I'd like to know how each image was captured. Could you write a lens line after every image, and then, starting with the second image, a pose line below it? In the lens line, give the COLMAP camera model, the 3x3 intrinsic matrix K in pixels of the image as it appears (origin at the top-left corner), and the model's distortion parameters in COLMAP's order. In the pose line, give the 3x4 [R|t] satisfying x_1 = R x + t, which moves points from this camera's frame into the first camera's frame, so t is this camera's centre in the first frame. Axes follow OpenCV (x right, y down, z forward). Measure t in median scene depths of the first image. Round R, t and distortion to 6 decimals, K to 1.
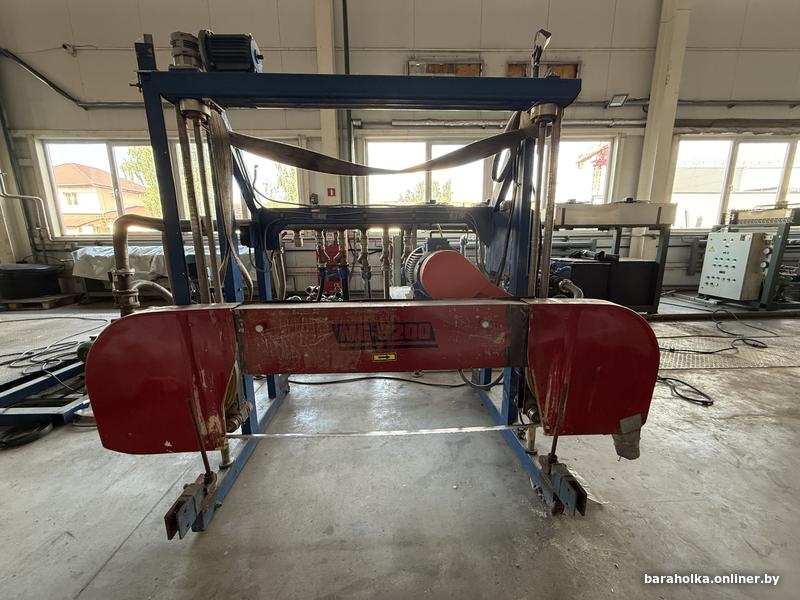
lens RADIAL K [[318.6, 0, 396.9], [0, 318.6, 301.9], [0, 0, 1]] dist [-0.001588, 0.000121]
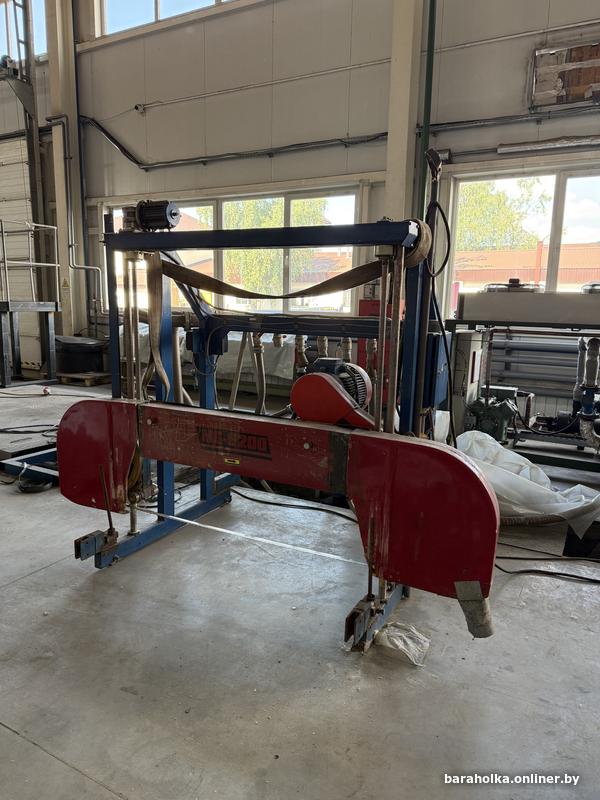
lens RADIAL K [[566.8, 0, 300.0], [0, 566.8, 400.0], [0, 0, 1]] dist [0.056334, -0.069291]
pose [[0.862739, 0.112931, -0.492878, 0.797400], [-0.129197, 0.991618, 0.001057, -0.055709], [0.488866, 0.062767, 0.870098, -0.468224]]
